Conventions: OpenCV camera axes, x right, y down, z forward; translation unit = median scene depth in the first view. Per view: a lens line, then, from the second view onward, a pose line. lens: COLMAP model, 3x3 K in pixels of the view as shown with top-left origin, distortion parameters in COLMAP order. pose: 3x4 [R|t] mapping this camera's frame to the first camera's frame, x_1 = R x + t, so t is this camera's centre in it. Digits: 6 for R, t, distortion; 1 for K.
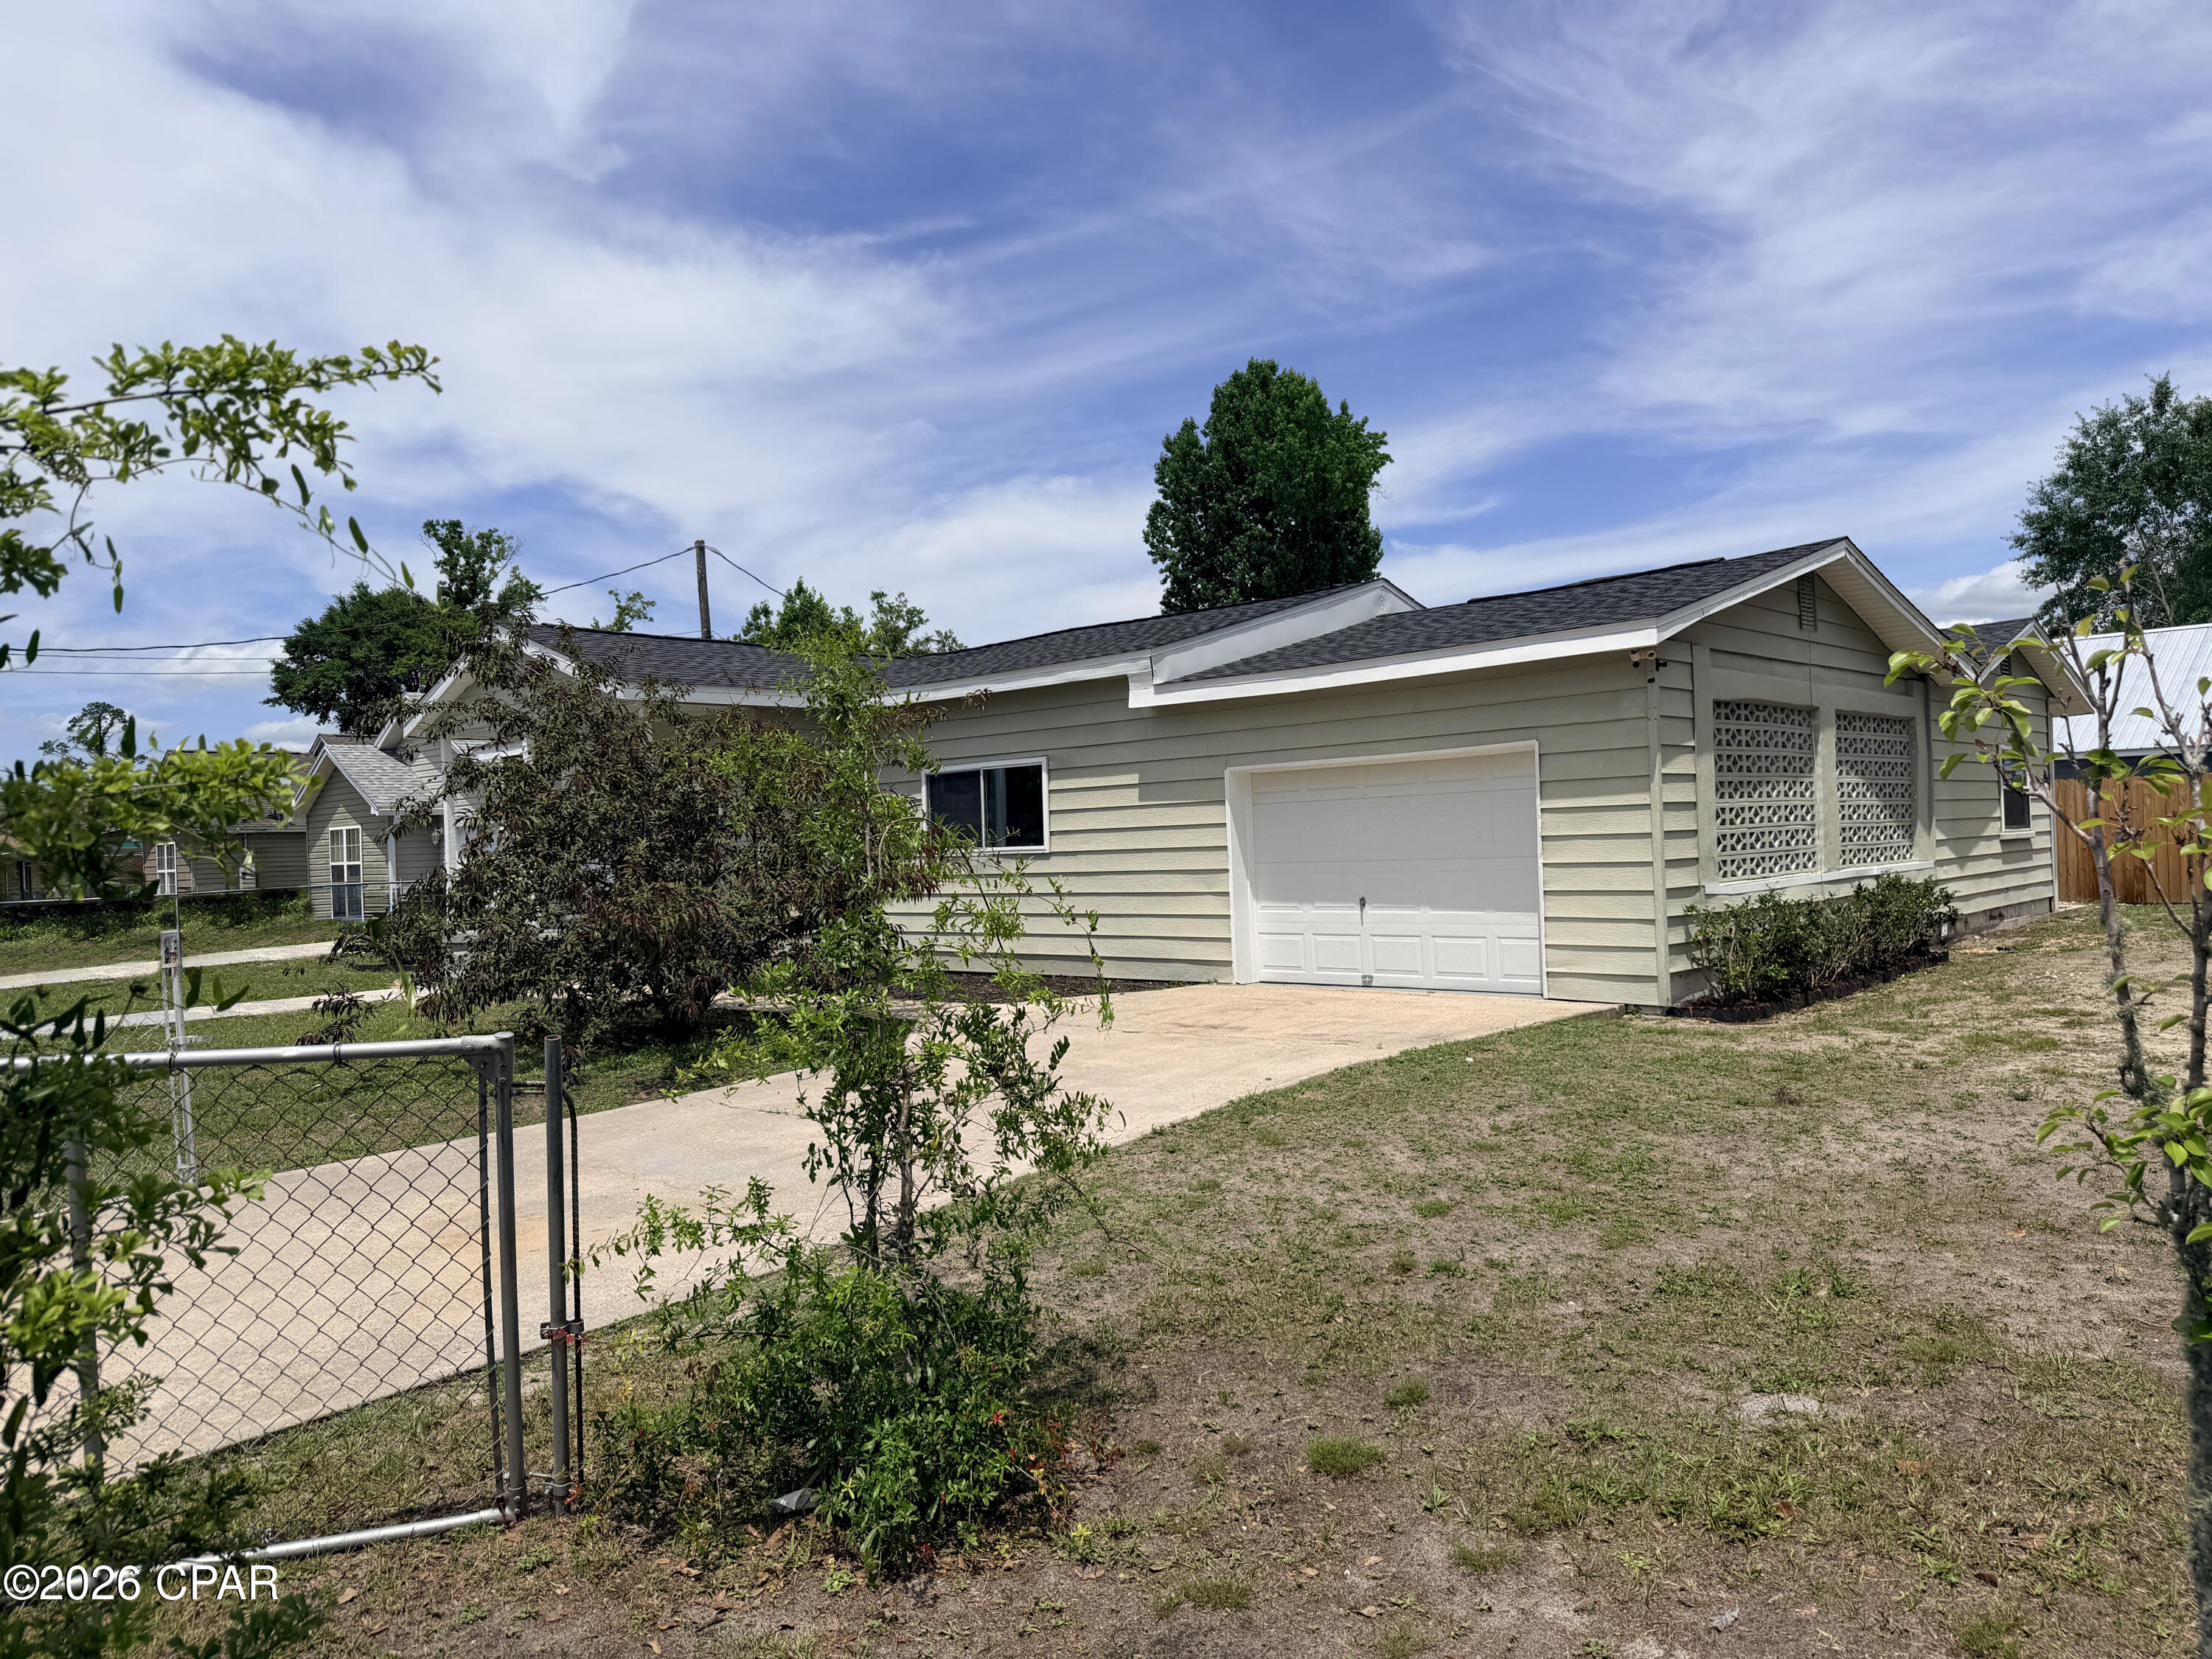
lens RADIAL K [[1580.6, 0, 1114.4], [0, 1580.6, 905.0], [0, 0, 1]] dist [0.033466, -0.035768]
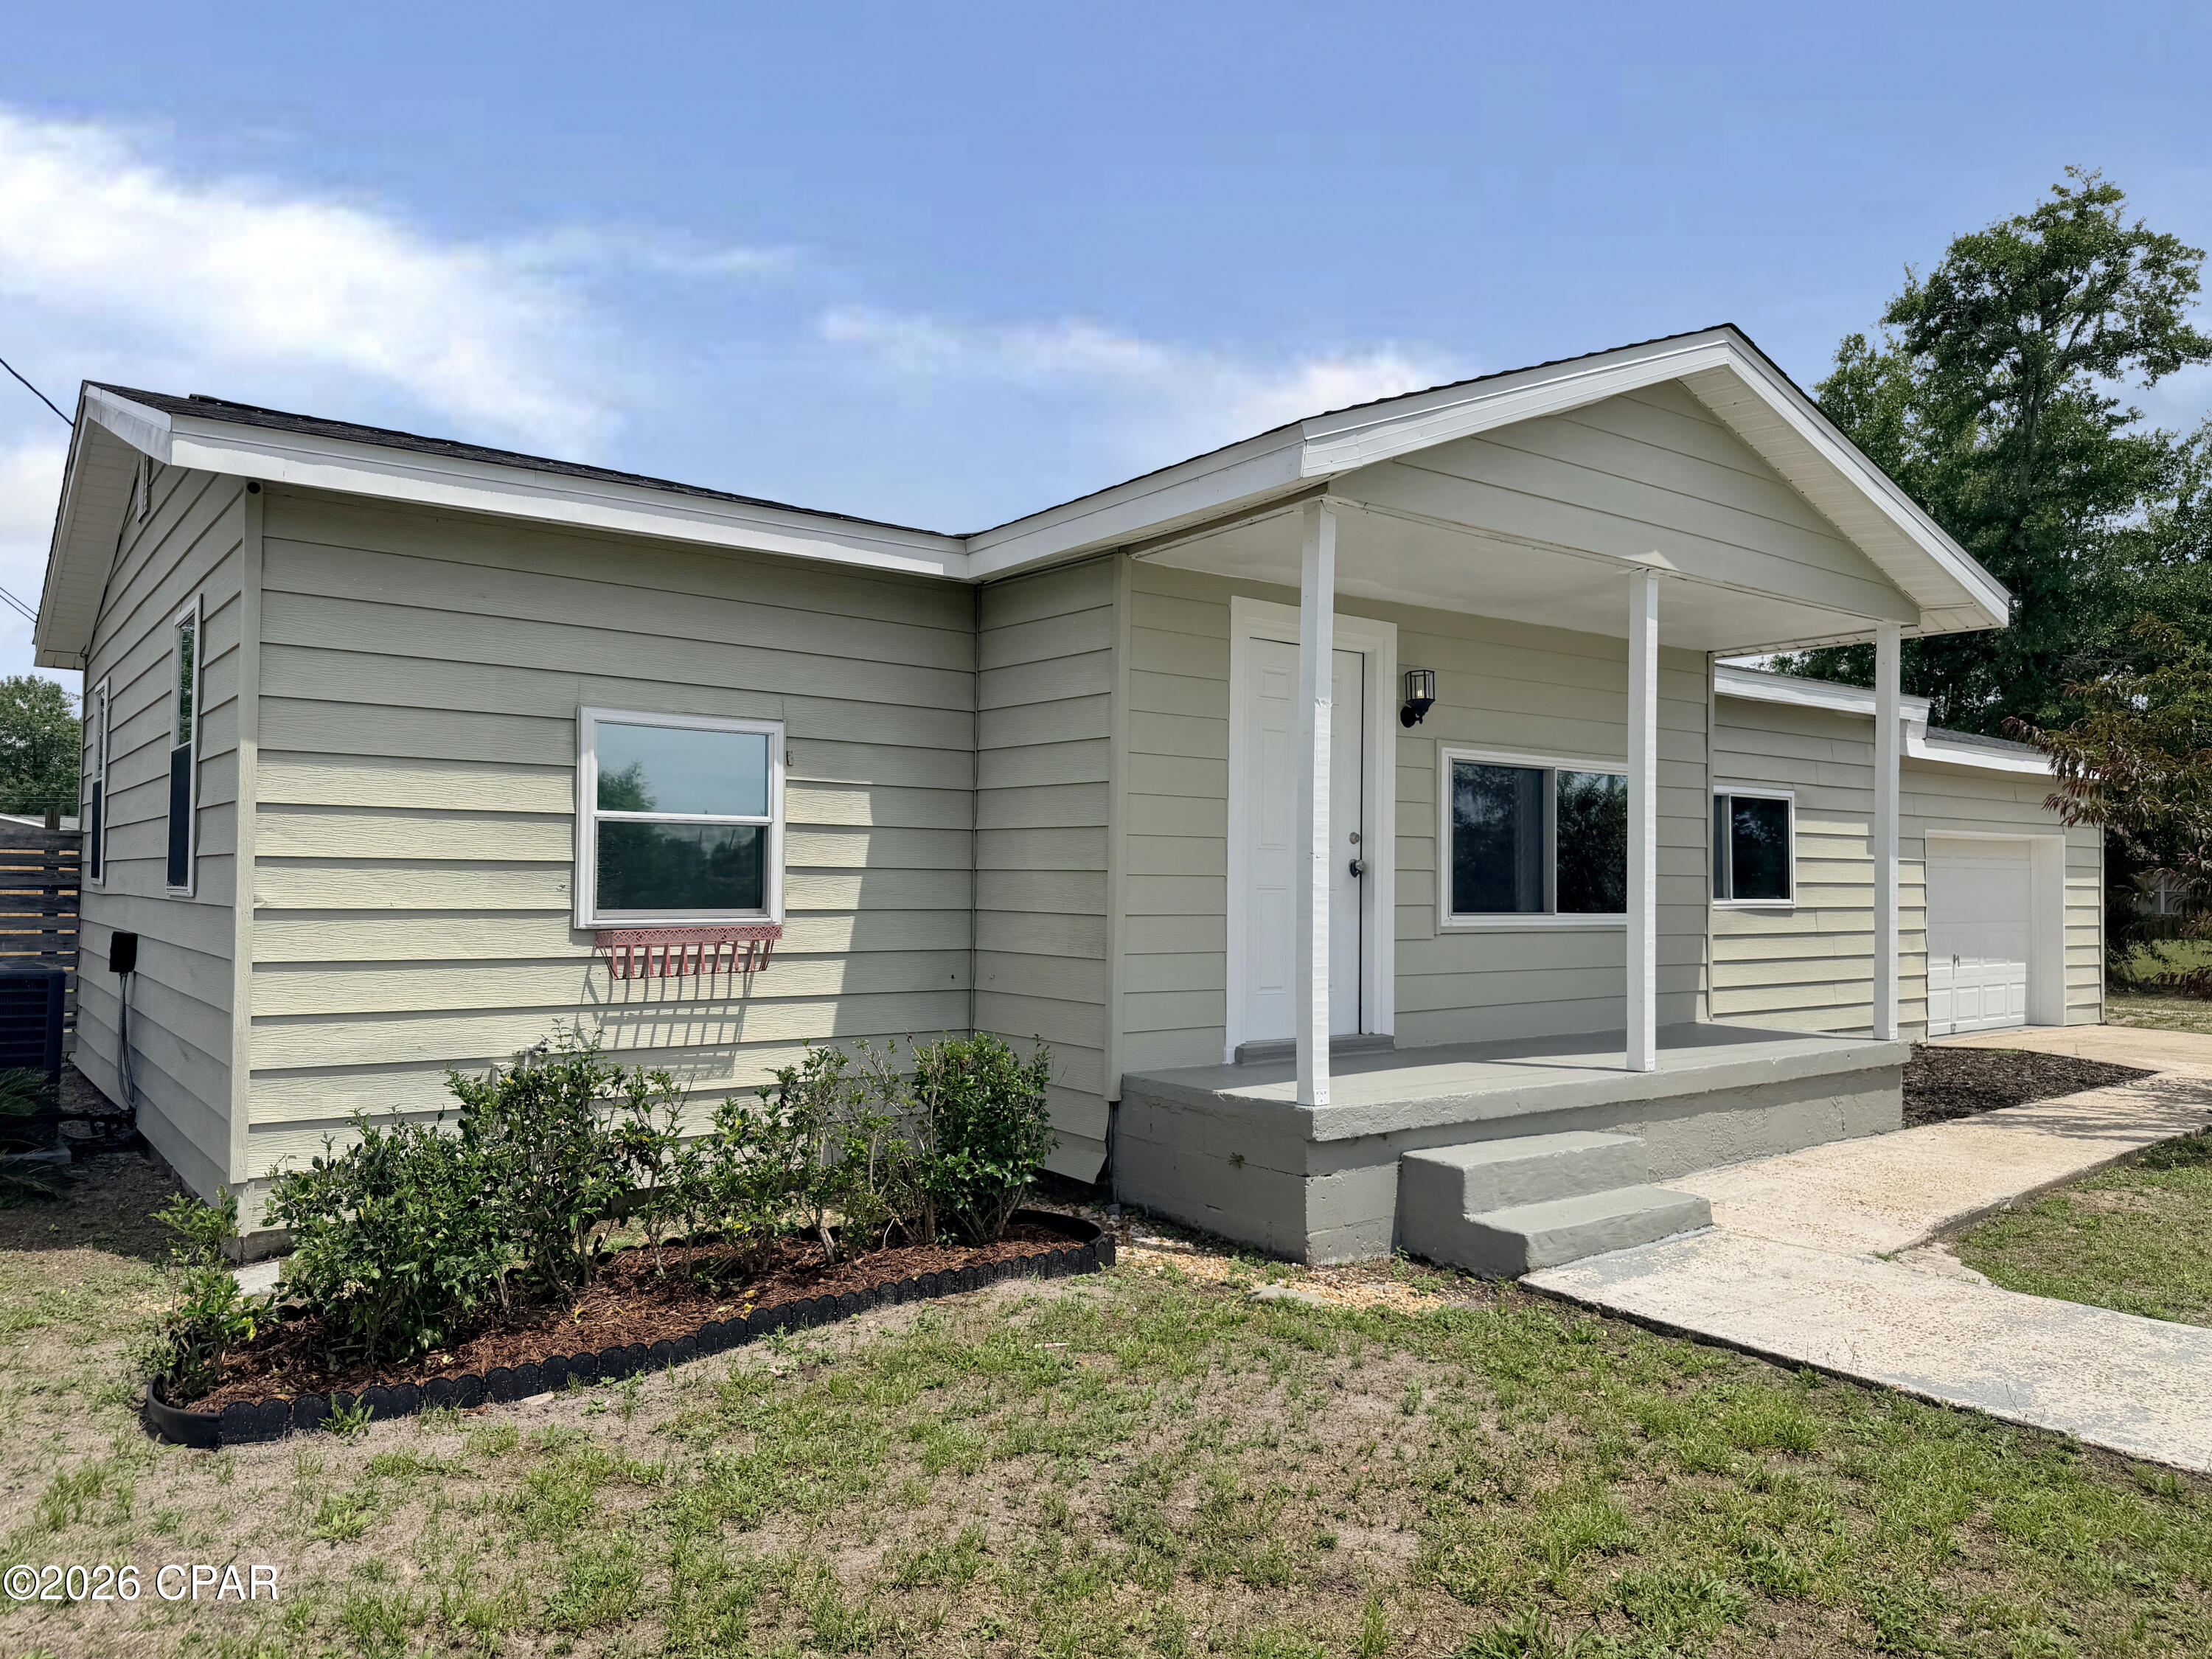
lens RADIAL K [[1538.5, 0, 1094.8], [0, 1538.5, 848.2], [0, 0, 1]] dist [0.116477, -0.167147]
pose [[0.179502, 0.059689, 0.981945, -0.971653], [0.022690, 0.997641, -0.064791, -0.021408], [-0.983496, 0.033910, 0.177724, 1.305540]]
